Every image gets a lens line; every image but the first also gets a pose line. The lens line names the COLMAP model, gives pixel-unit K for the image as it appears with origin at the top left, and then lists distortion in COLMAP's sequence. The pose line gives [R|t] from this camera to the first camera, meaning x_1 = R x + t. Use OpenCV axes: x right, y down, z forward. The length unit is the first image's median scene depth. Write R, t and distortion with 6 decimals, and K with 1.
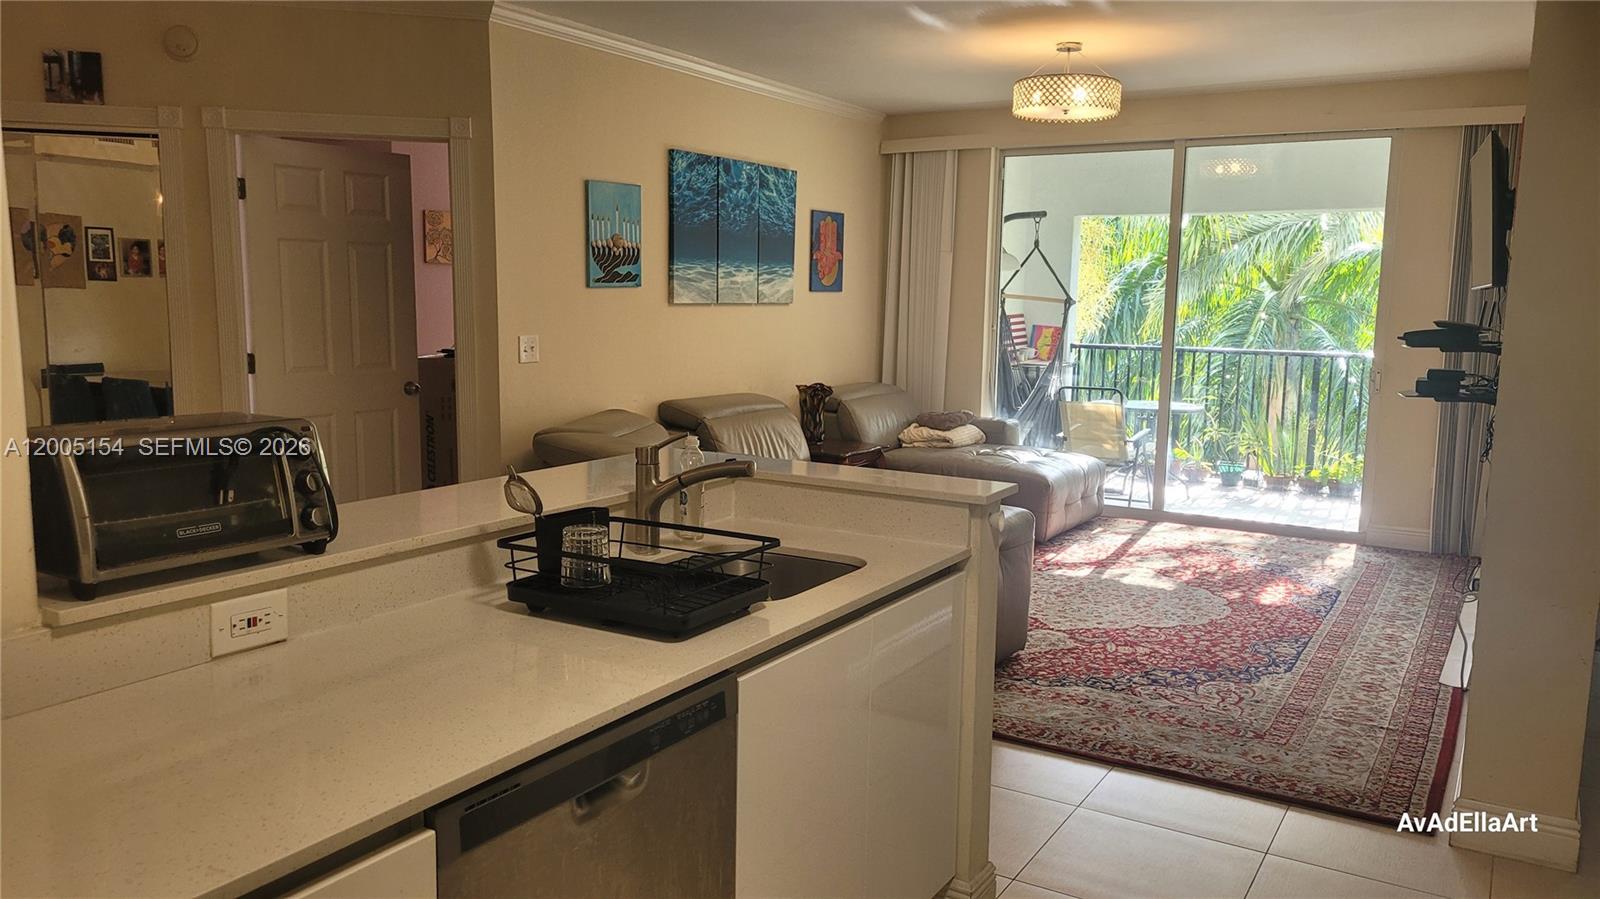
lens RADIAL K [[1205.0, 0, 790.9], [0, 1205.0, 450.4], [0, 0, 1]] dist [0.045118, -0.031299]
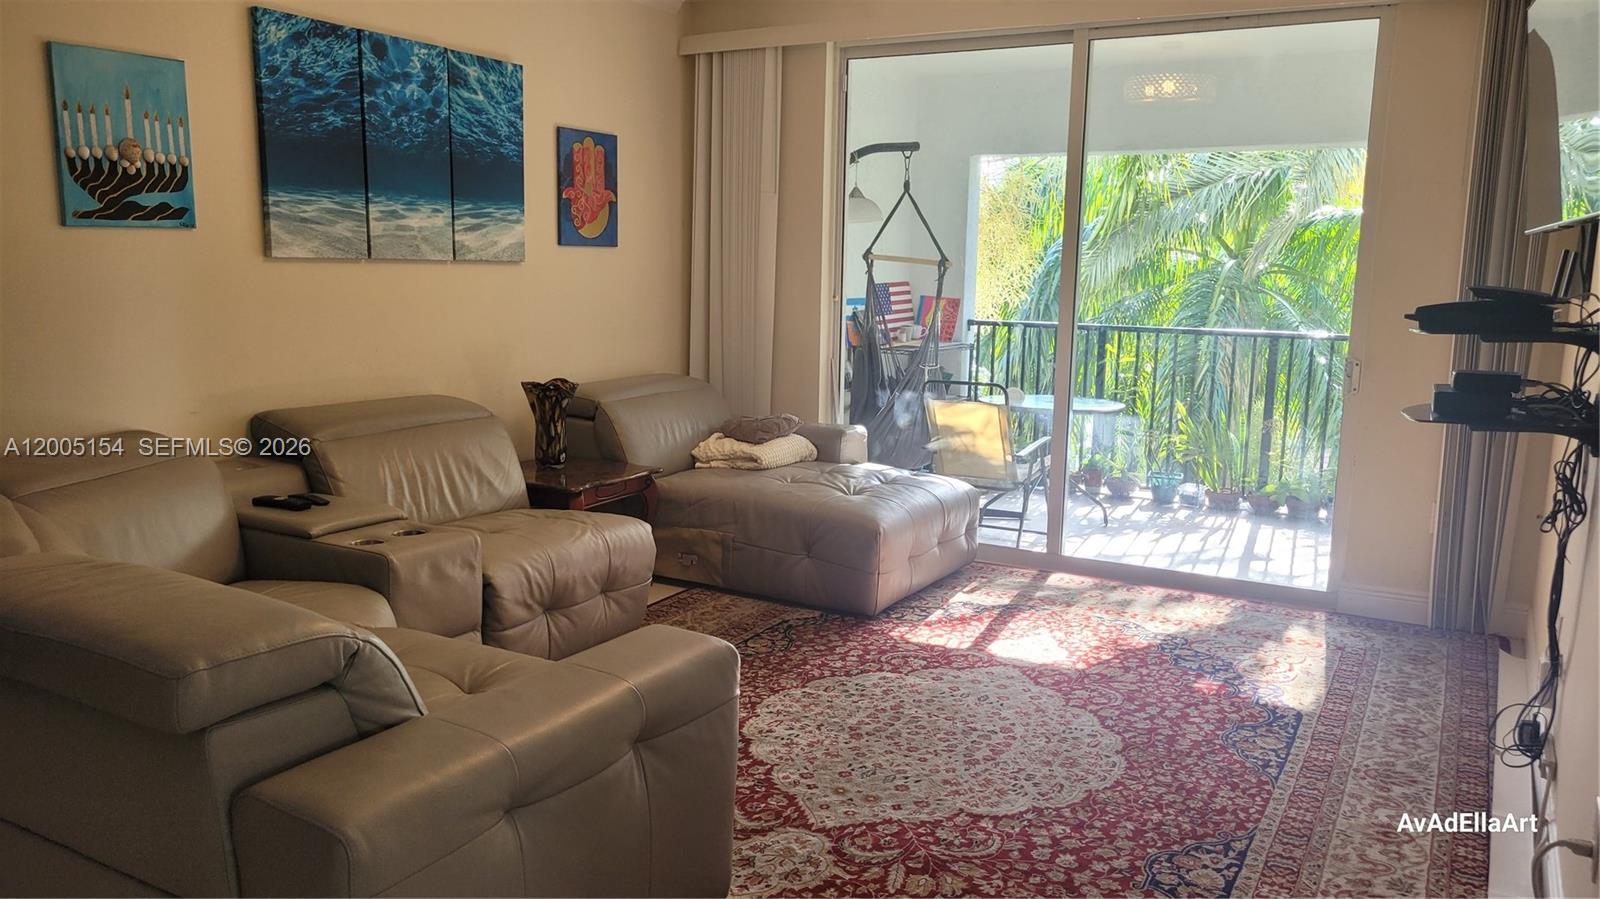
lens RADIAL K [[1205.0, 0, 814.0], [0, 1205.0, 454.9], [0, 0, 1]] dist [0.045118, -0.031299]
pose [[0.999087, -0.003987, 0.042539, 0.139616], [0.002860, 0.999645, 0.026502, -0.030593], [-0.042630, -0.026356, 0.998743, 0.310280]]
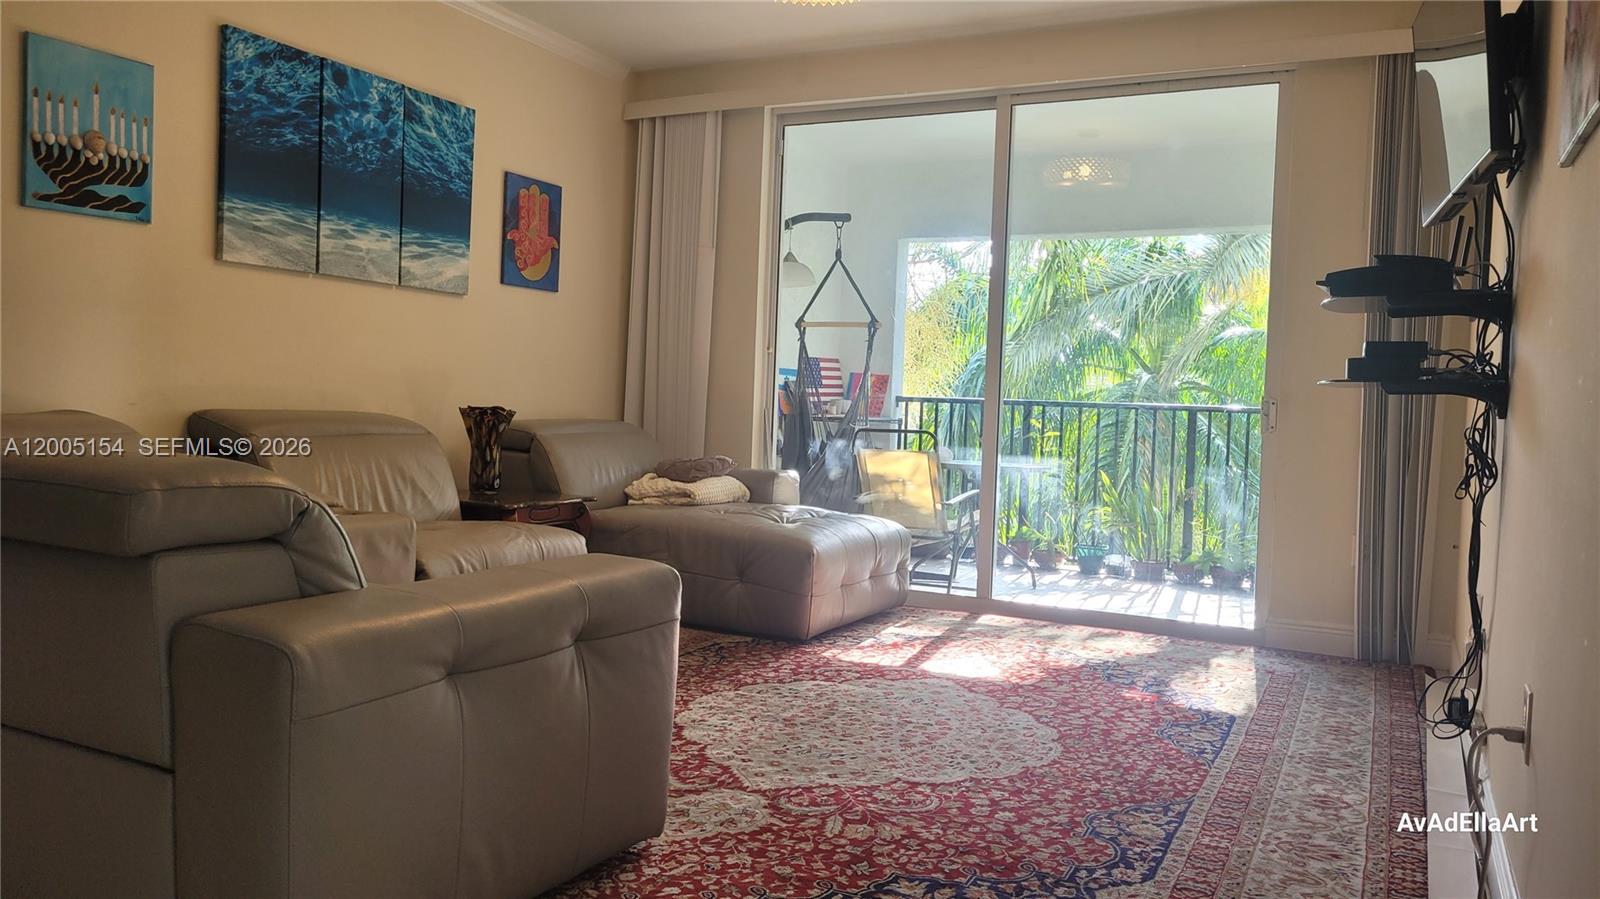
lens RADIAL K [[1205.0, 0, 779.9], [0, 1205.0, 423.4], [0, 0, 1]] dist [0.045118, -0.031299]
pose [[0.996905, 0.019317, 0.076206, 0.133758], [-0.010562, 0.993464, -0.113656, 0.031138], [-0.077903, 0.112499, 0.990593, 0.304037]]
